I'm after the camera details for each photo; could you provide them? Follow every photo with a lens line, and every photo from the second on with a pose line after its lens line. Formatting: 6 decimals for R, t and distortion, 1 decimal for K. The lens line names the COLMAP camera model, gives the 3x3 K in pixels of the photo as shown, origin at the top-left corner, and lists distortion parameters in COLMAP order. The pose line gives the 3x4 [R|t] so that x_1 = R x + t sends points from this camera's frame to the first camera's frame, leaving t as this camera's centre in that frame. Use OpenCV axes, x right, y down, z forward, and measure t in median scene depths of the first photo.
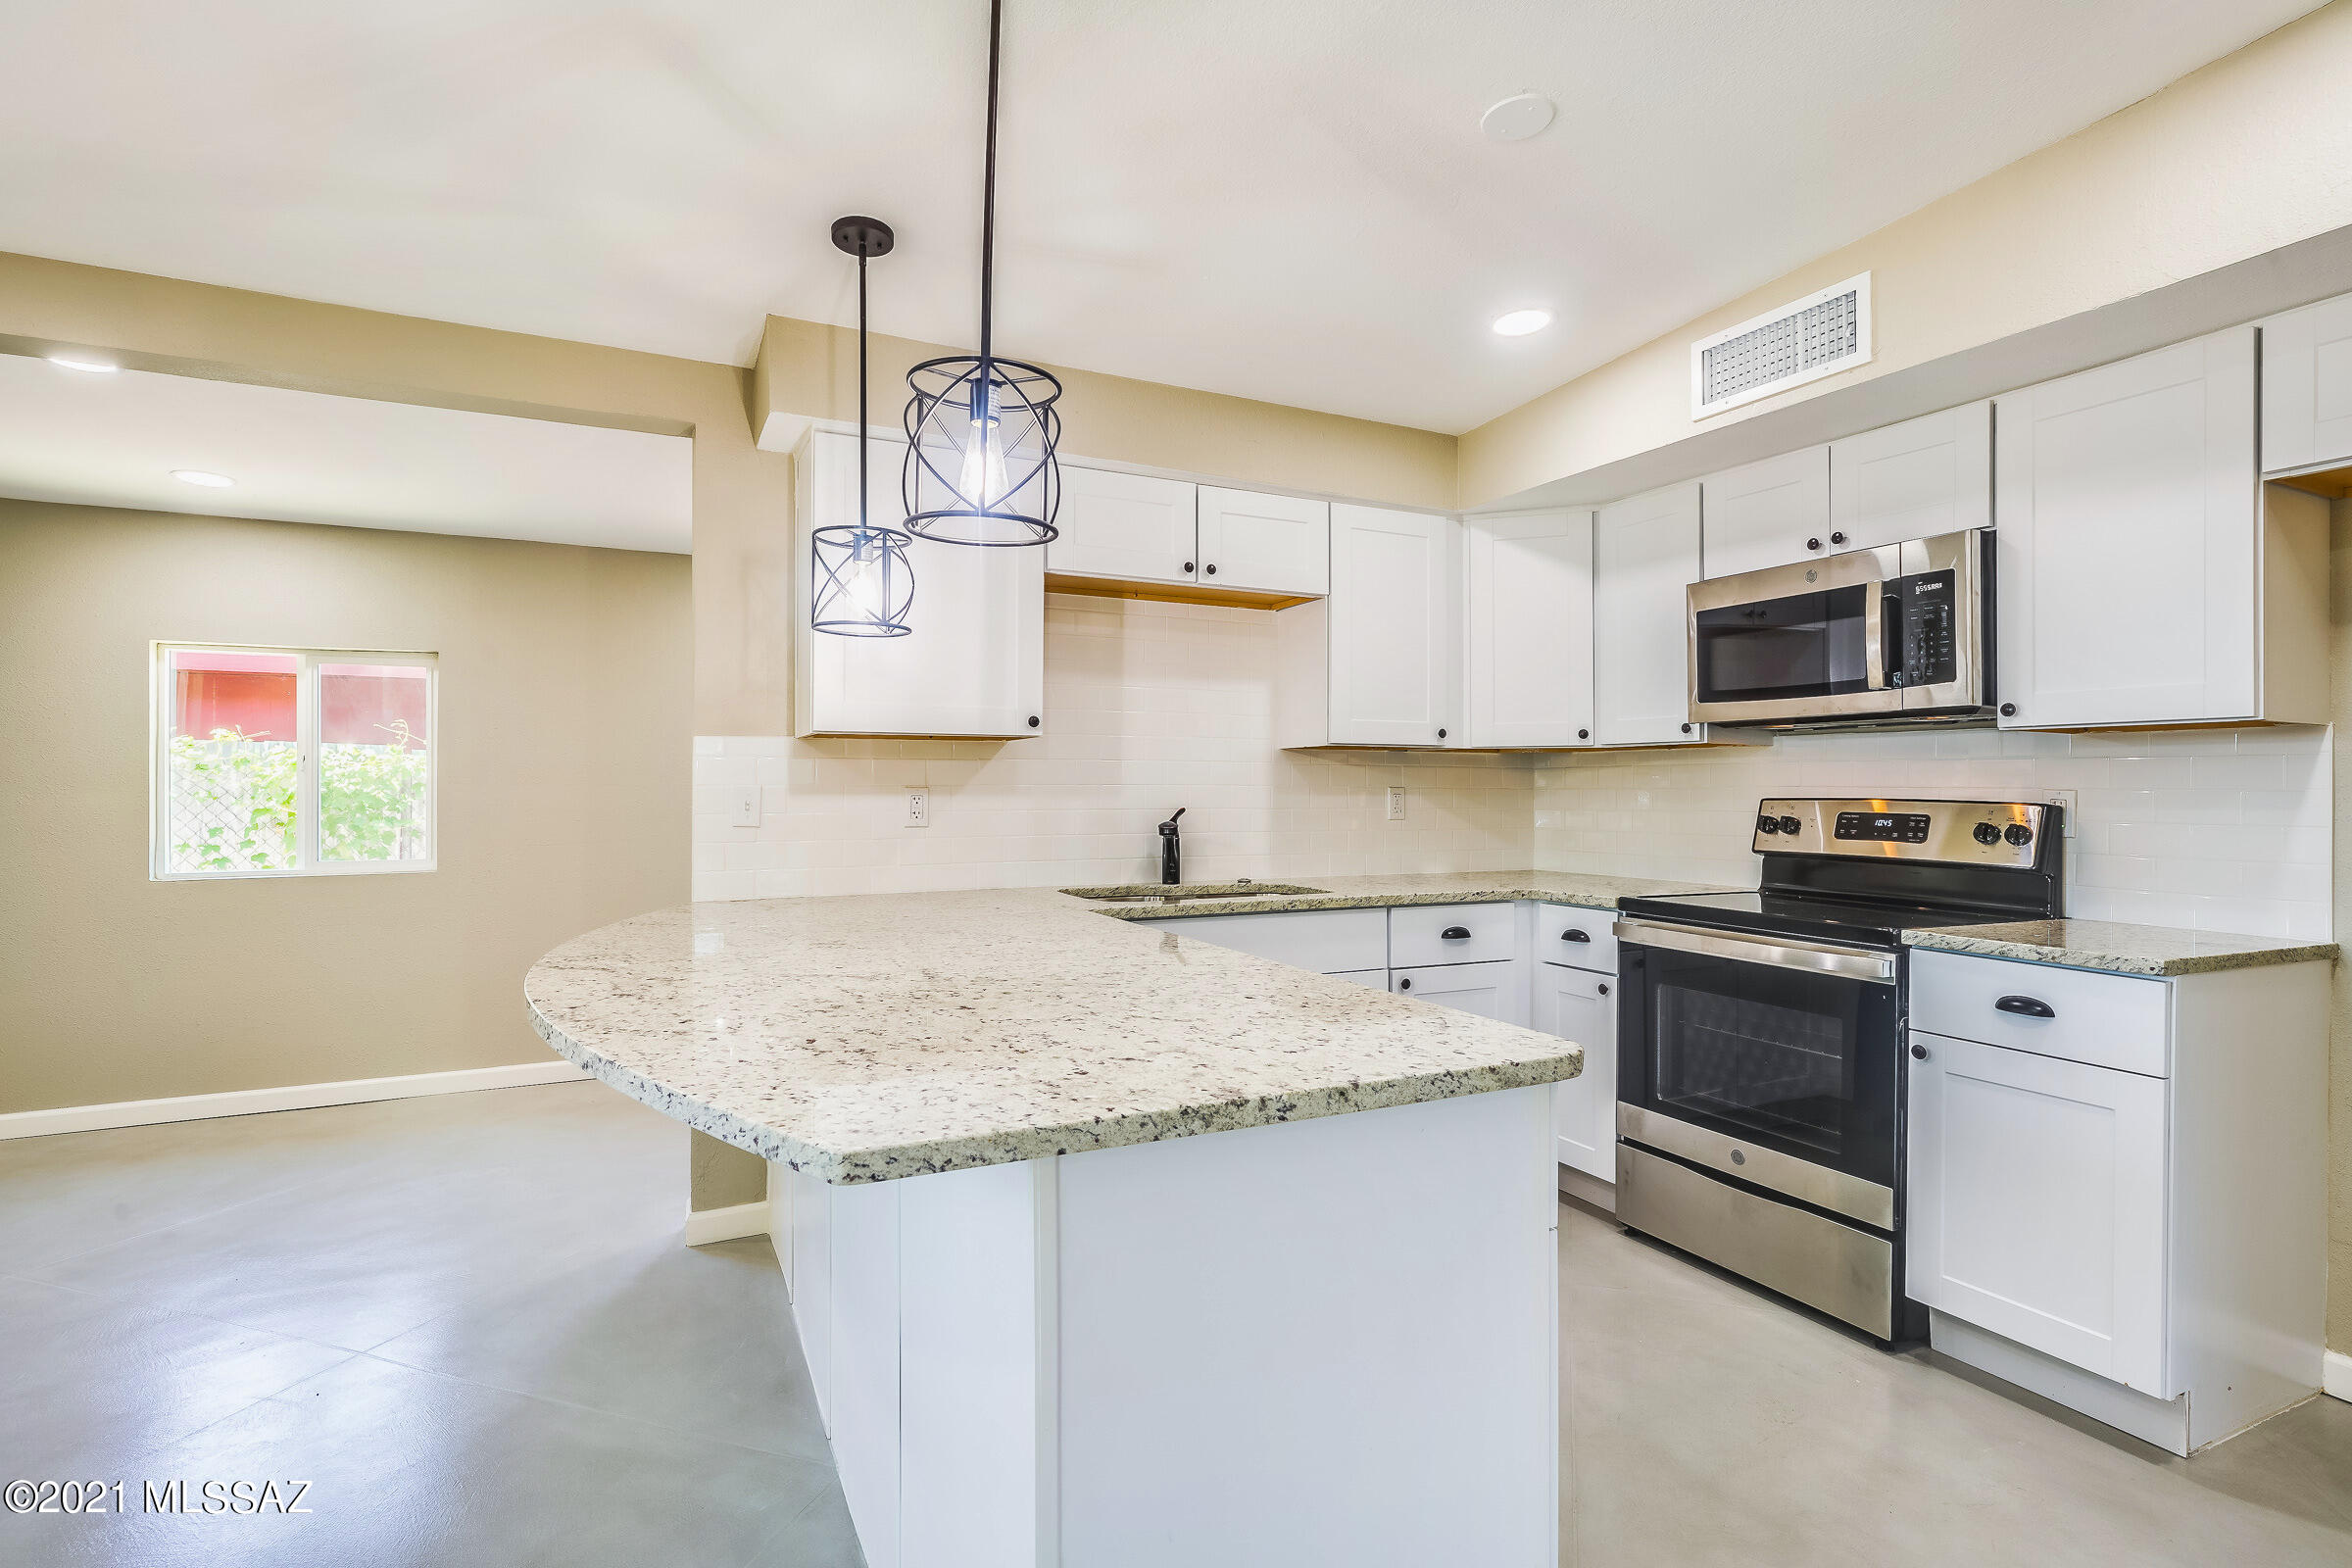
lens RADIAL K [[1116.3, 0, 1176.0], [0, 1116.3, 784.0], [0, 0, 1]] dist [-0.002895, 0.000504]
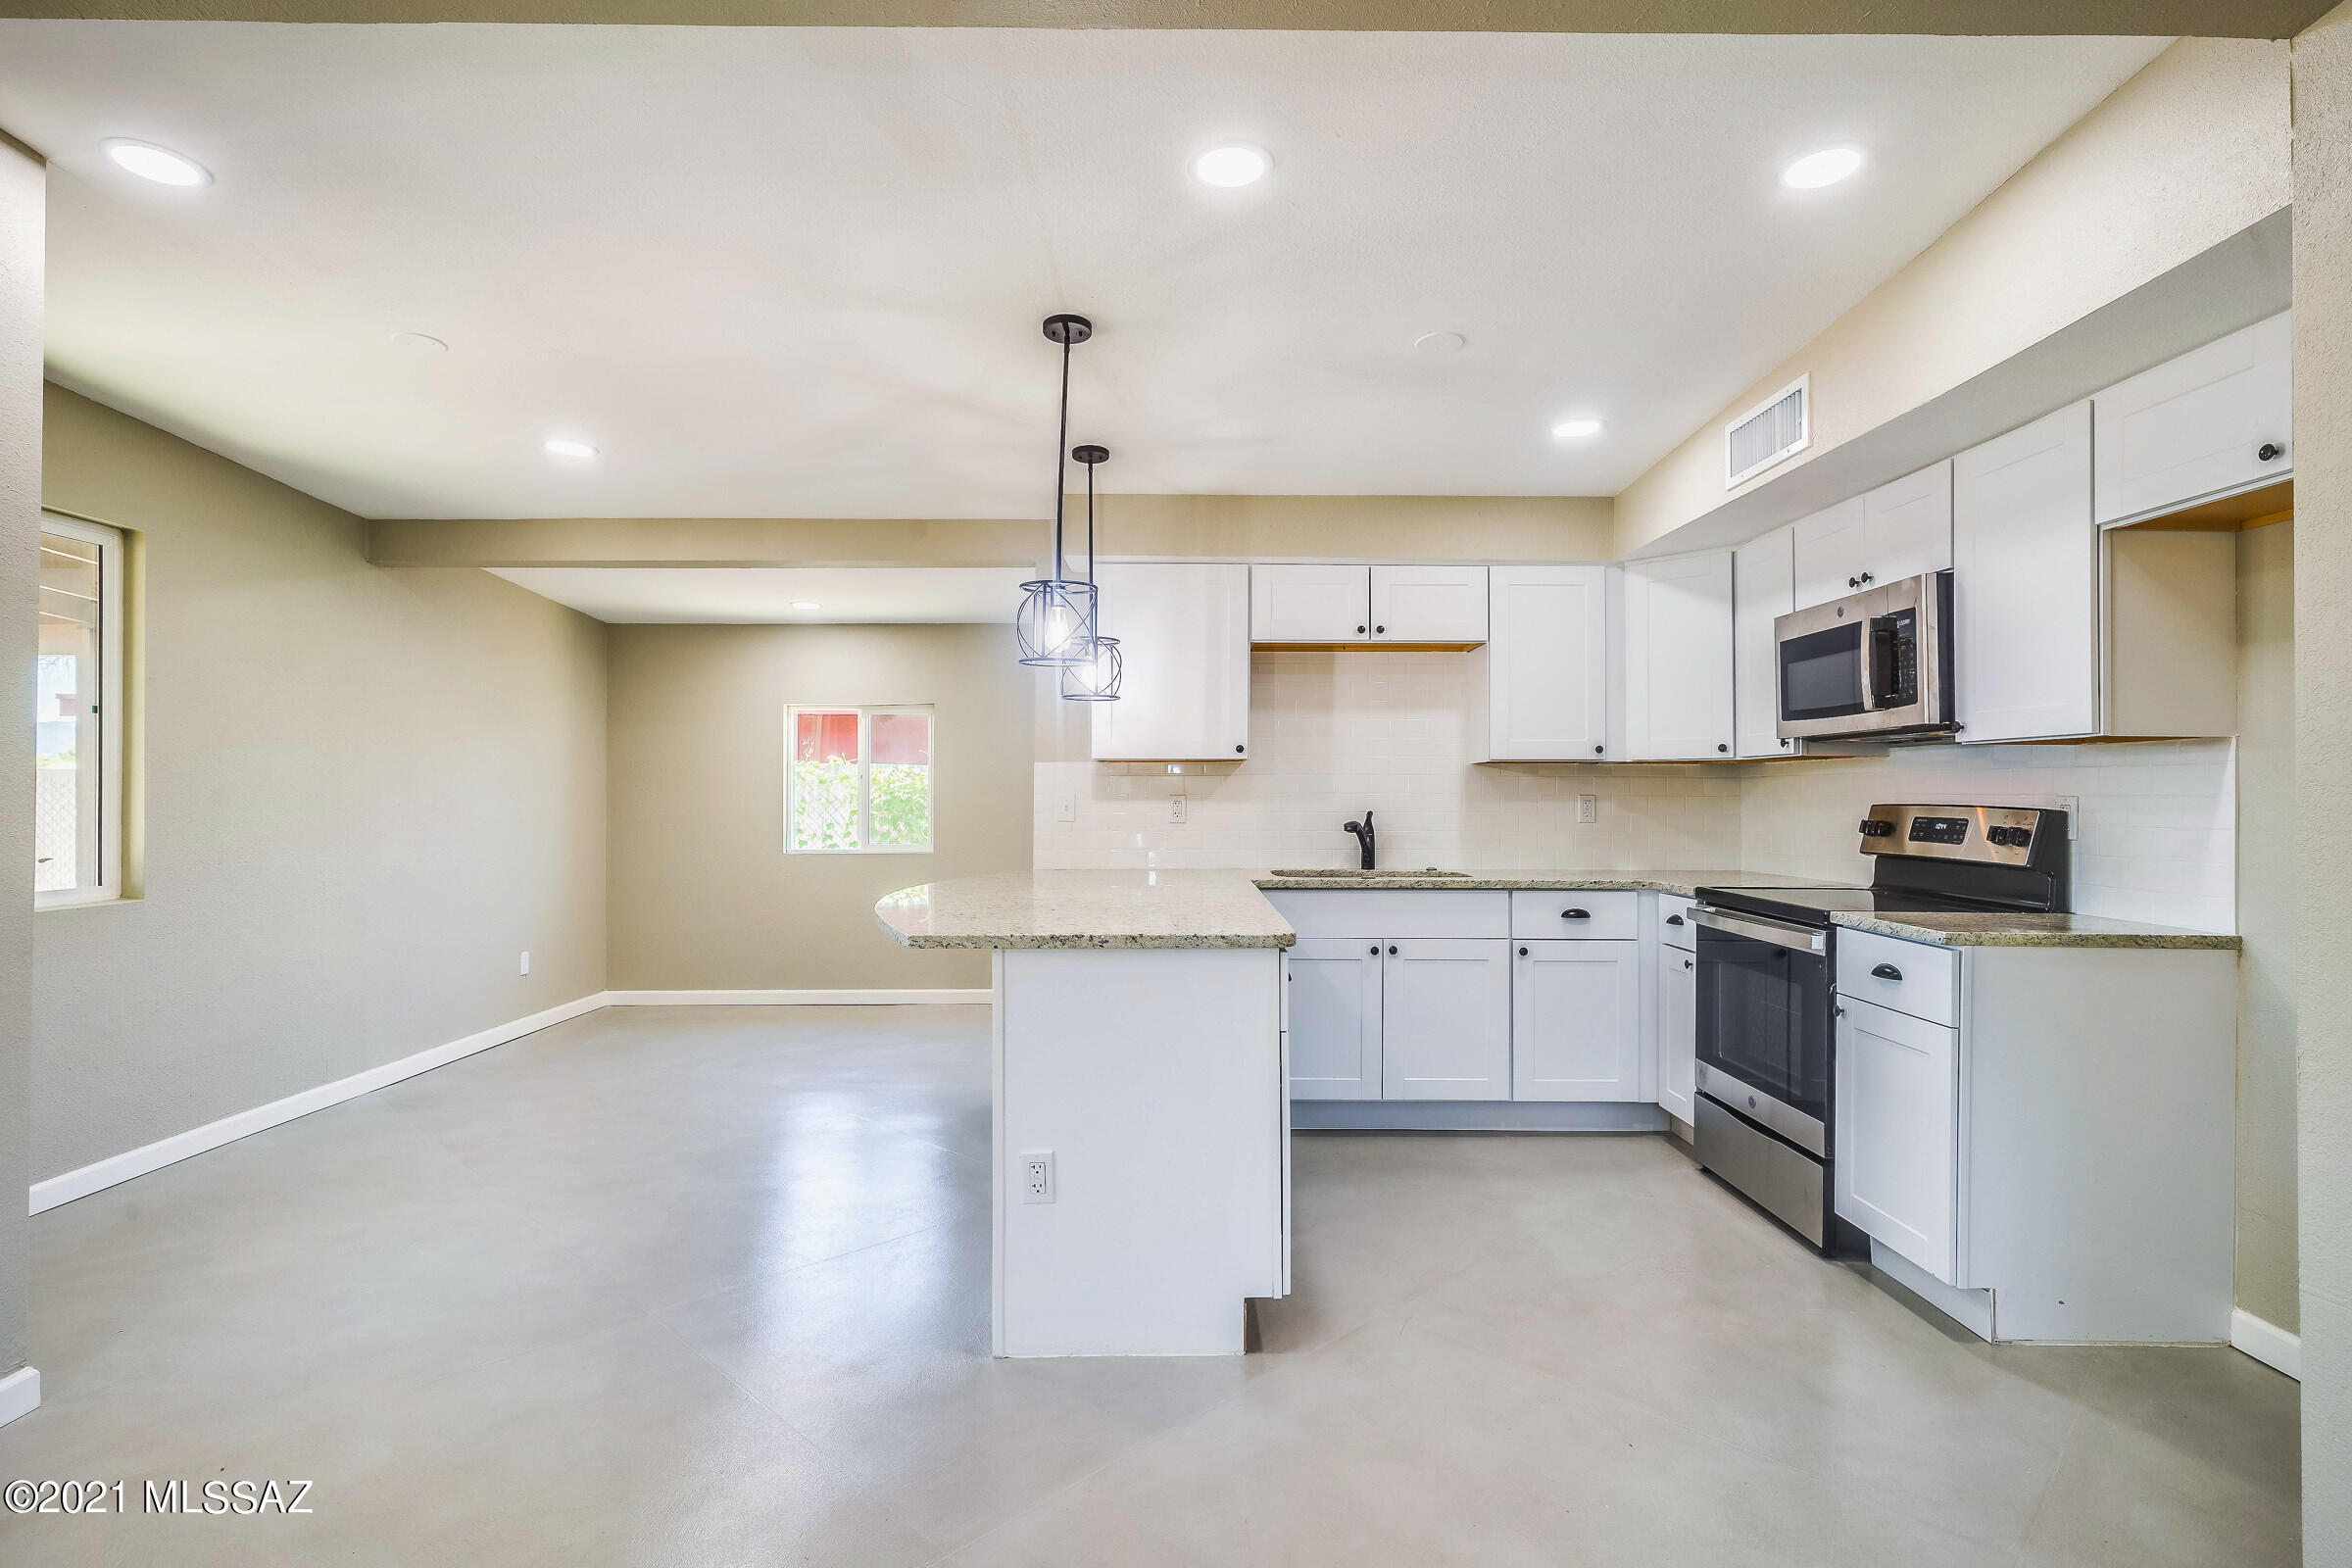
lens RADIAL K [[1142.9, 0, 1176.0], [0, 1142.9, 784.0], [0, 0, 1]] dist [0.001184, 0.000538]
pose [[0.901999, -0.005124, -0.431709, 0.422274], [0.002274, 0.999972, -0.007117, -0.001029], [0.431733, 0.005437, 0.901985, -0.339498]]
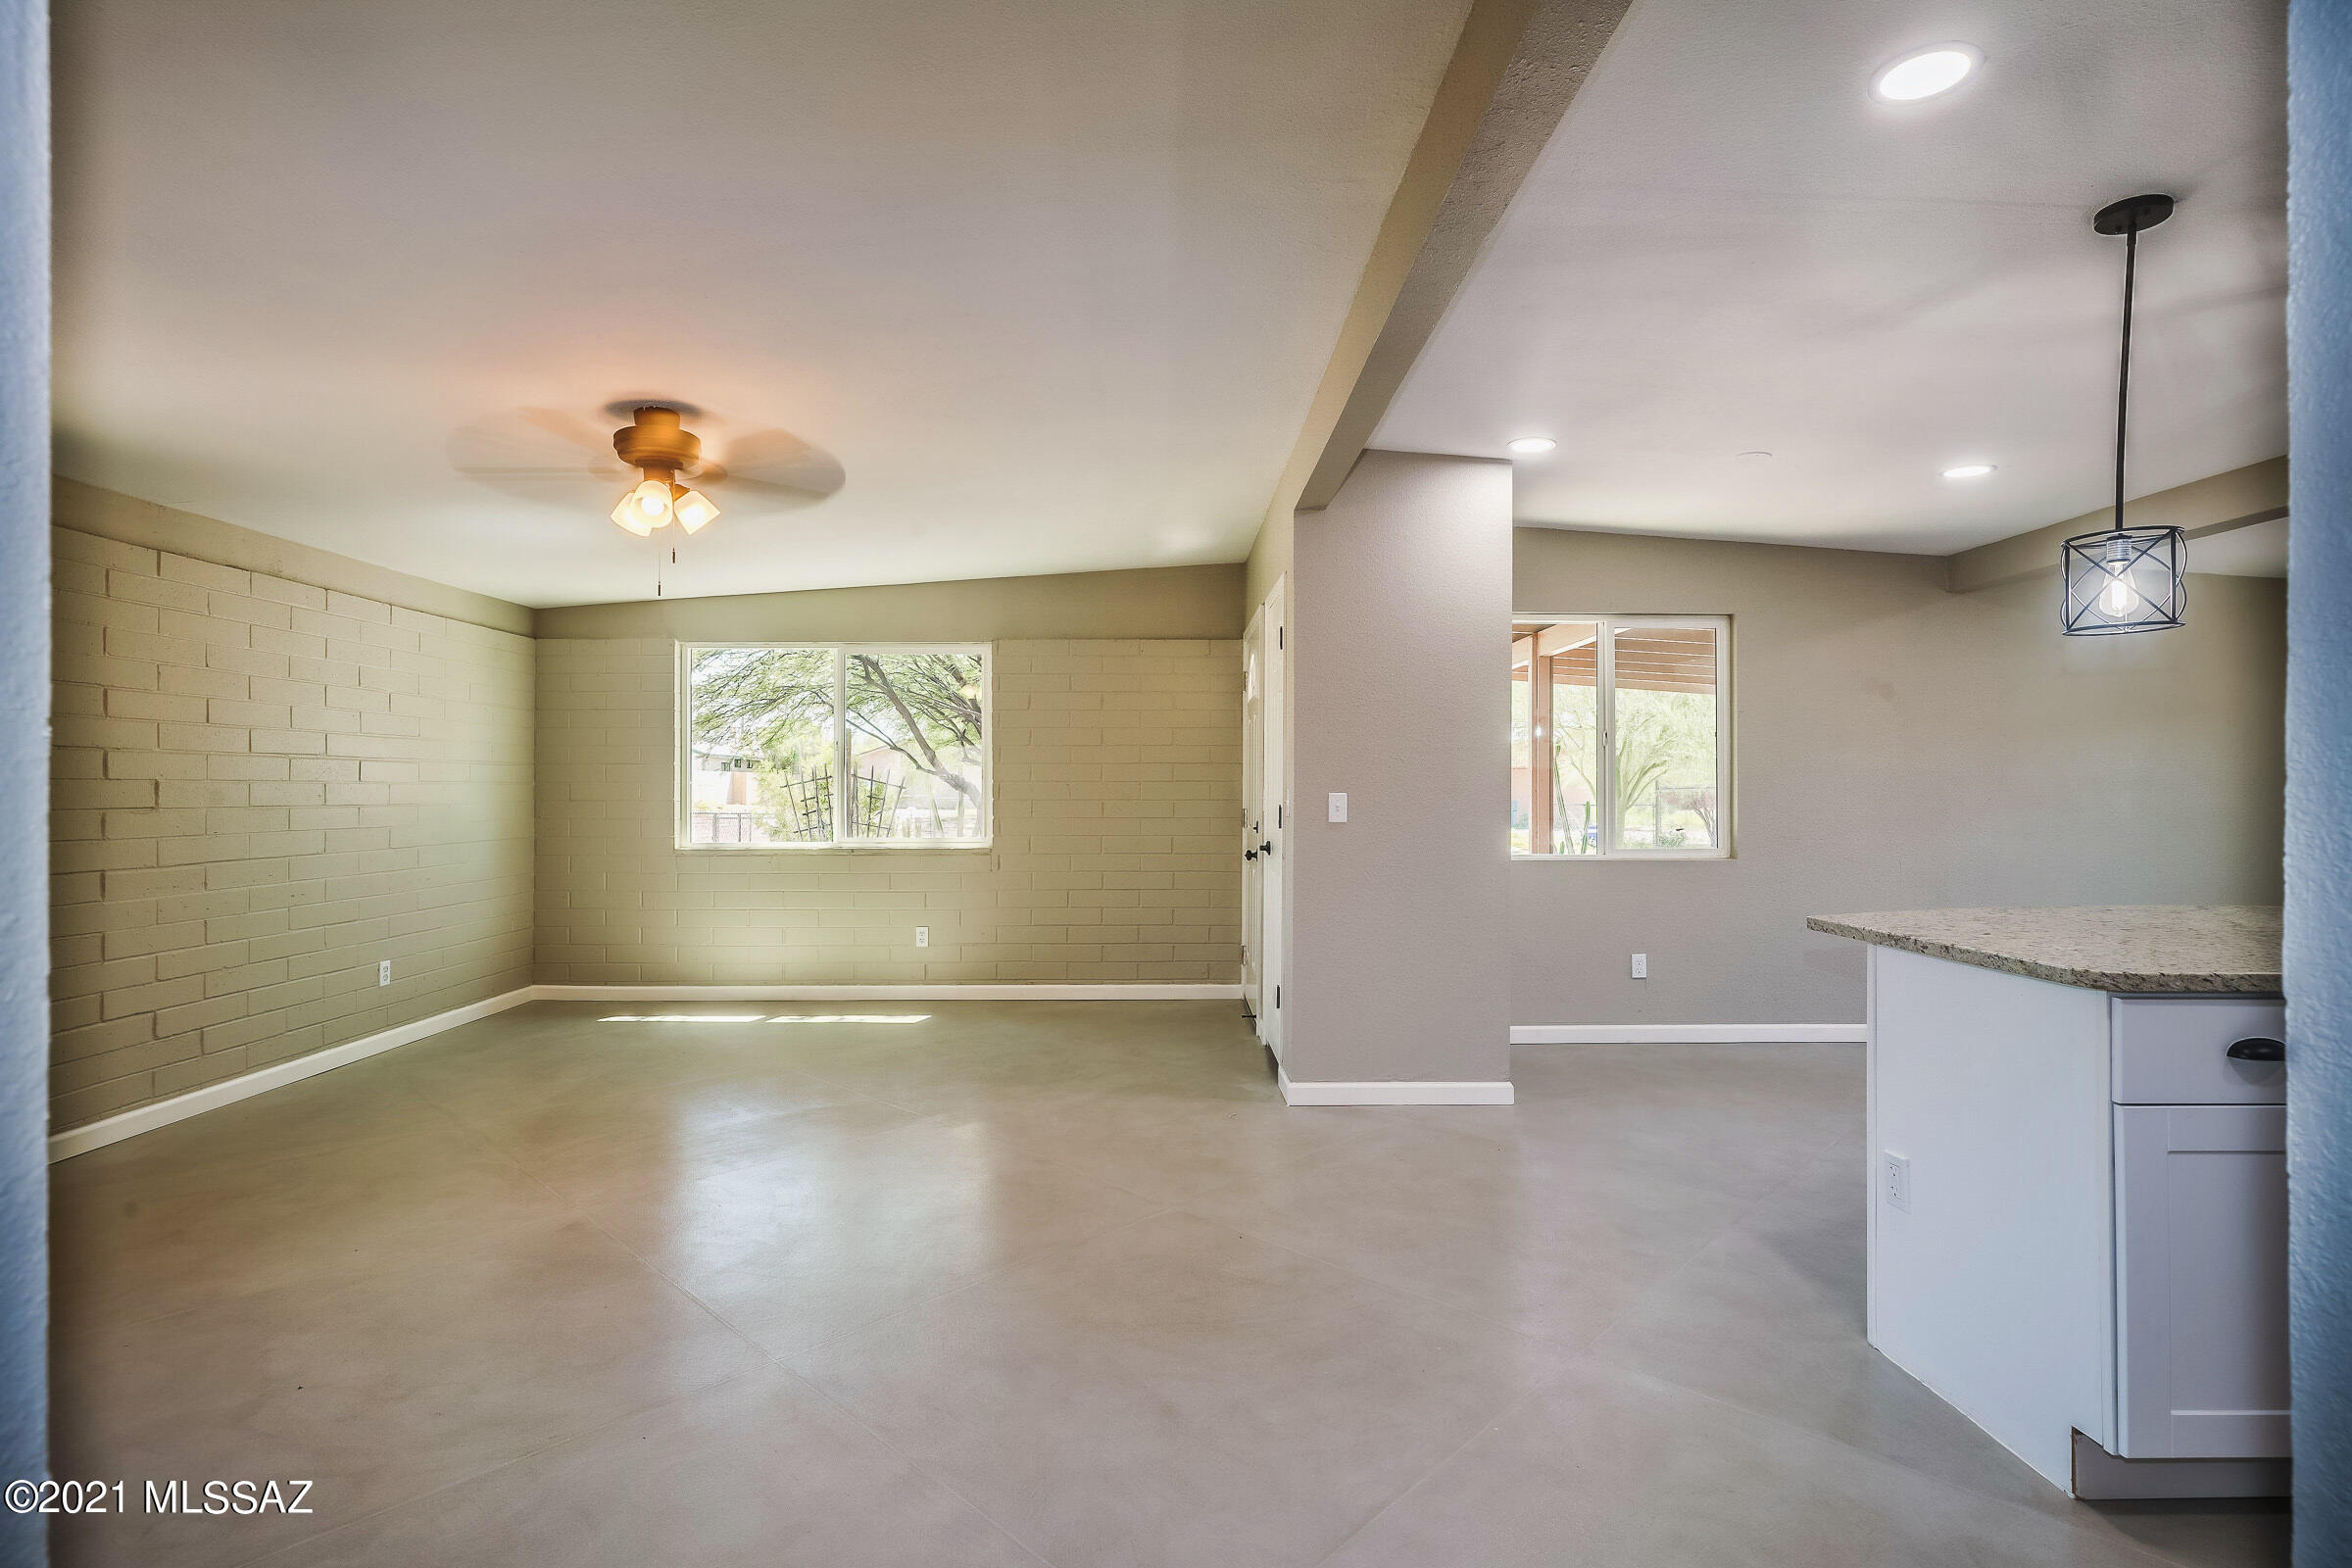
lens RADIAL K [[1116.3, 0, 1176.0], [0, 1116.3, 784.0], [0, 0, 1]] dist [-0.002895, 0.000504]
pose [[-0.411873, -0.005797, -0.911223, 0.895847], [0.001008, 0.999976, -0.006817, 0.000801], [0.911241, -0.003726, -0.411857, 0.208962]]
